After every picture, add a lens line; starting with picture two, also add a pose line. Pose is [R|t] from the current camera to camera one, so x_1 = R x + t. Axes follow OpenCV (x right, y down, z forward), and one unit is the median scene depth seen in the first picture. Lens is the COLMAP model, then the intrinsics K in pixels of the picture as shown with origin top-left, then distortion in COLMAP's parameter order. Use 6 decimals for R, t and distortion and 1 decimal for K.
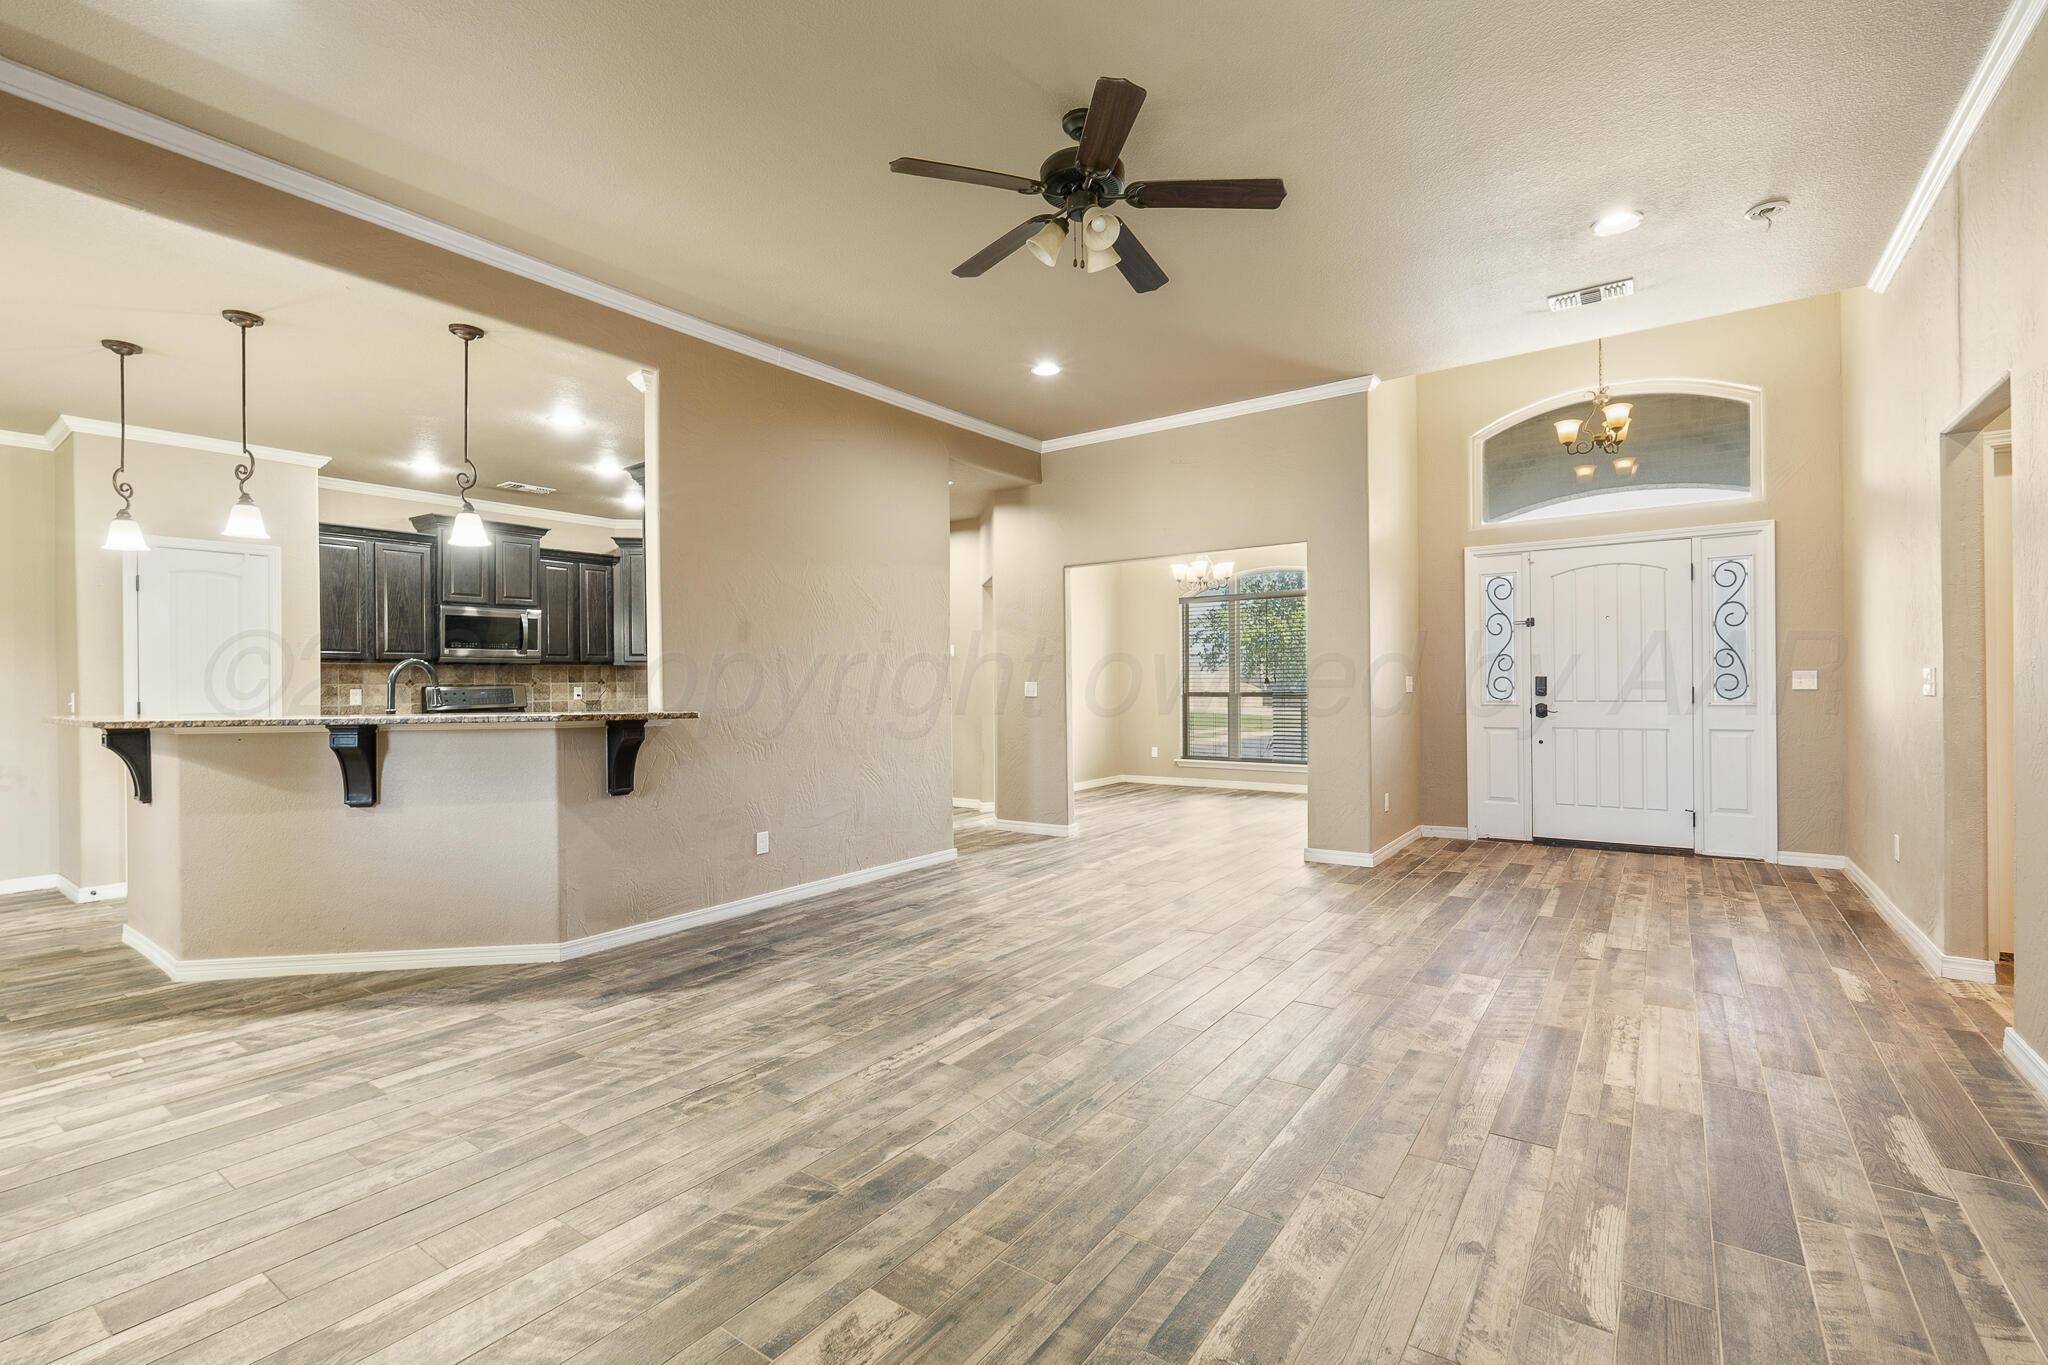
lens RADIAL K [[911.8, 0, 1021.8], [0, 911.8, 683.6], [0, 0, 1]] dist [-0.005174, 0.000601]
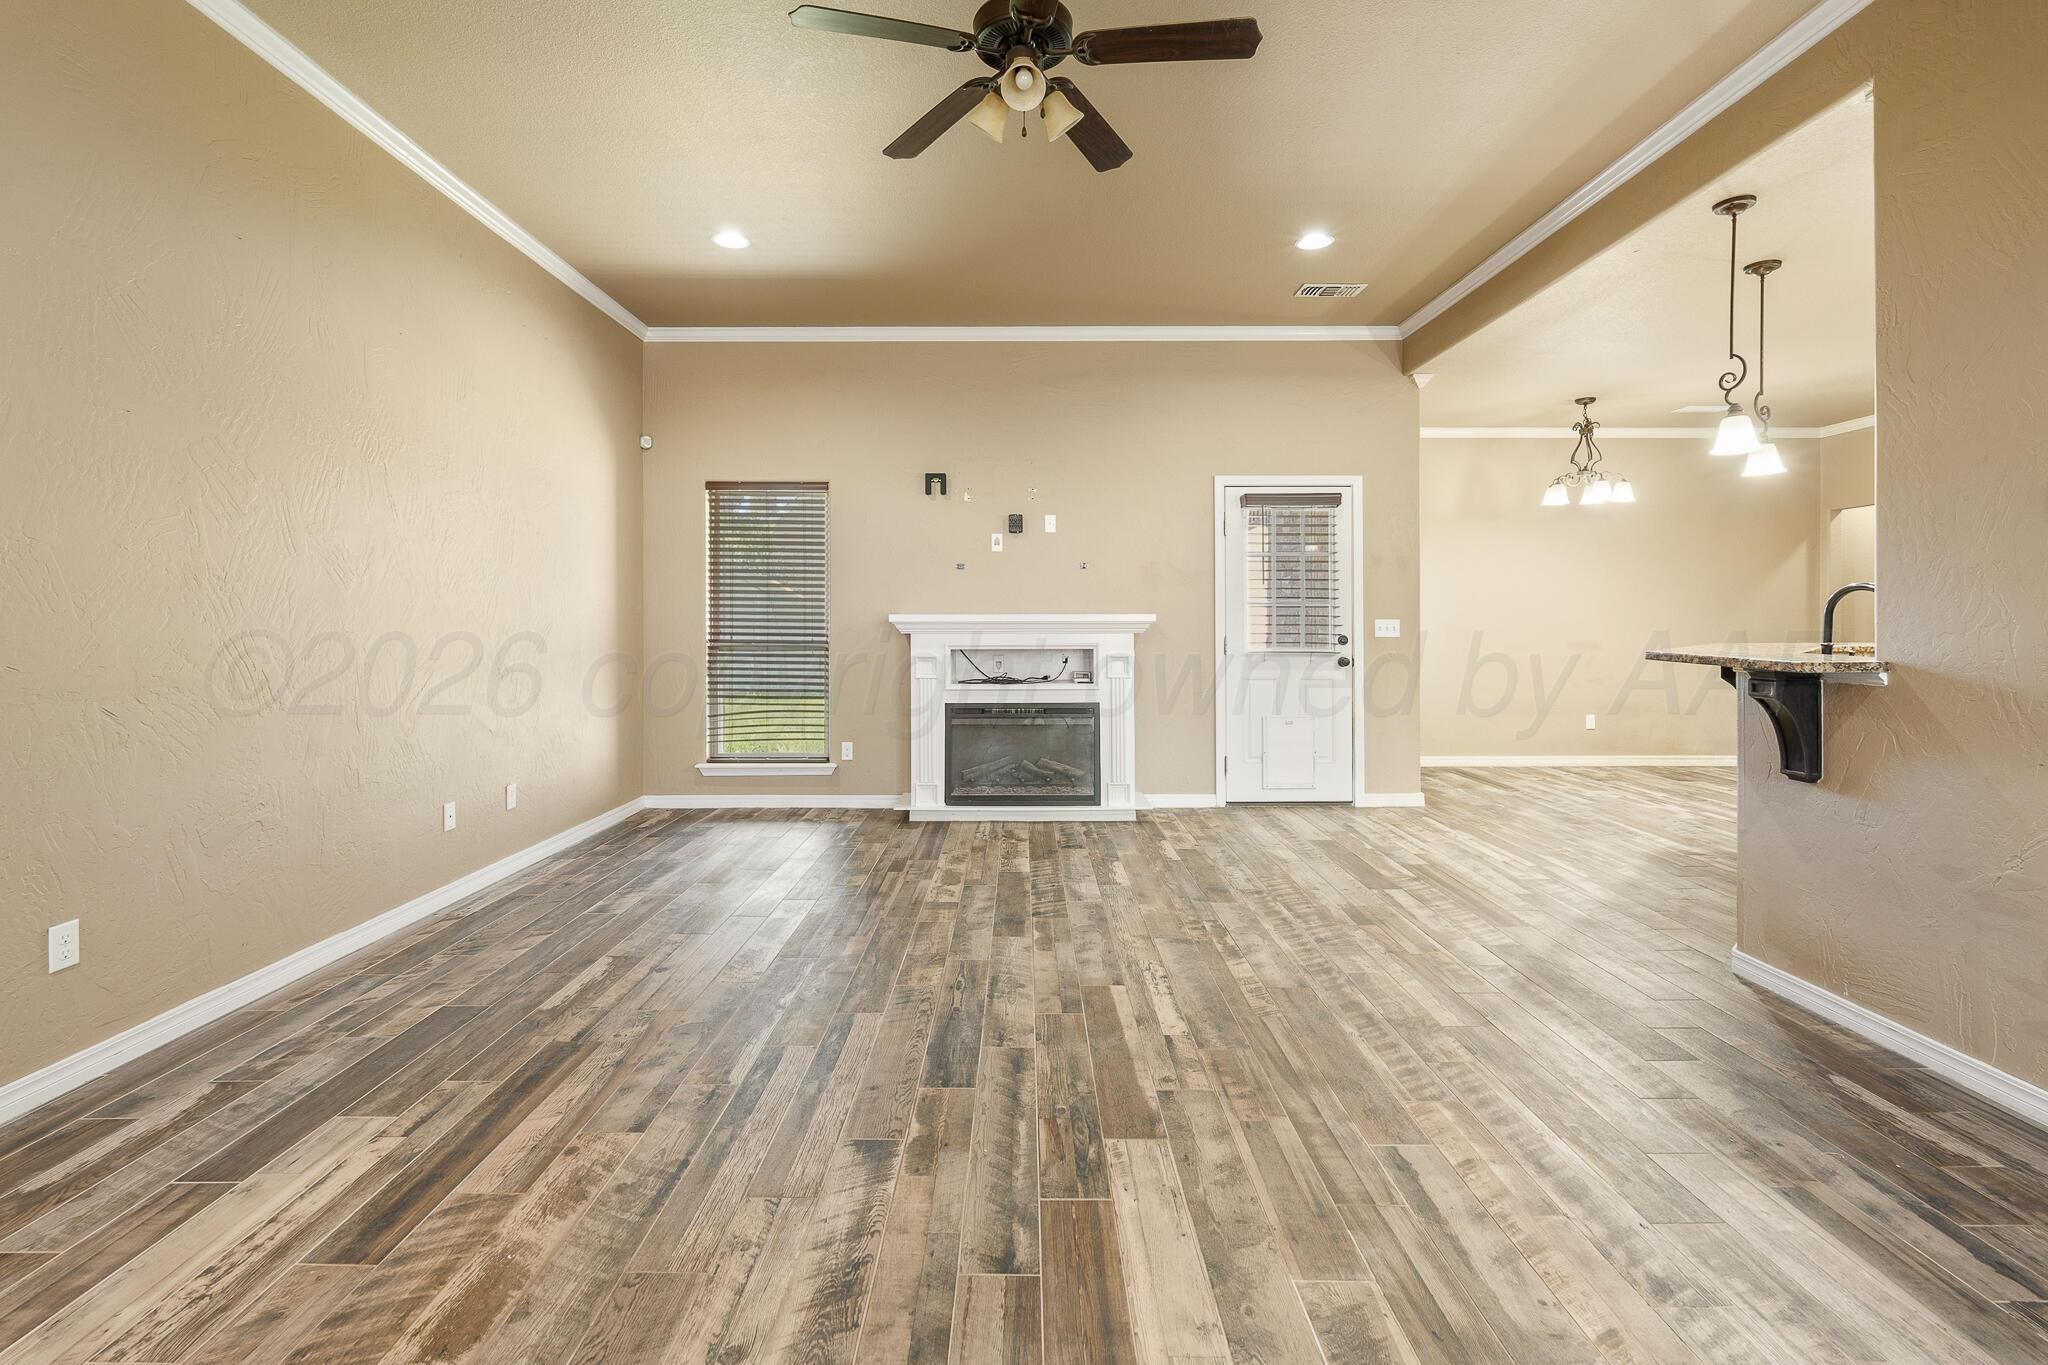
lens RADIAL K [[911.8, 0, 1037.6], [0, 911.8, 624.4], [0, 0, 1]] dist [-0.005174, 0.000601]
pose [[-0.803579, 0.013354, -0.595049, 0.591413], [0.011246, 0.999910, 0.007254, -0.005655], [0.595092, -0.000863, -0.803657, 1.749180]]
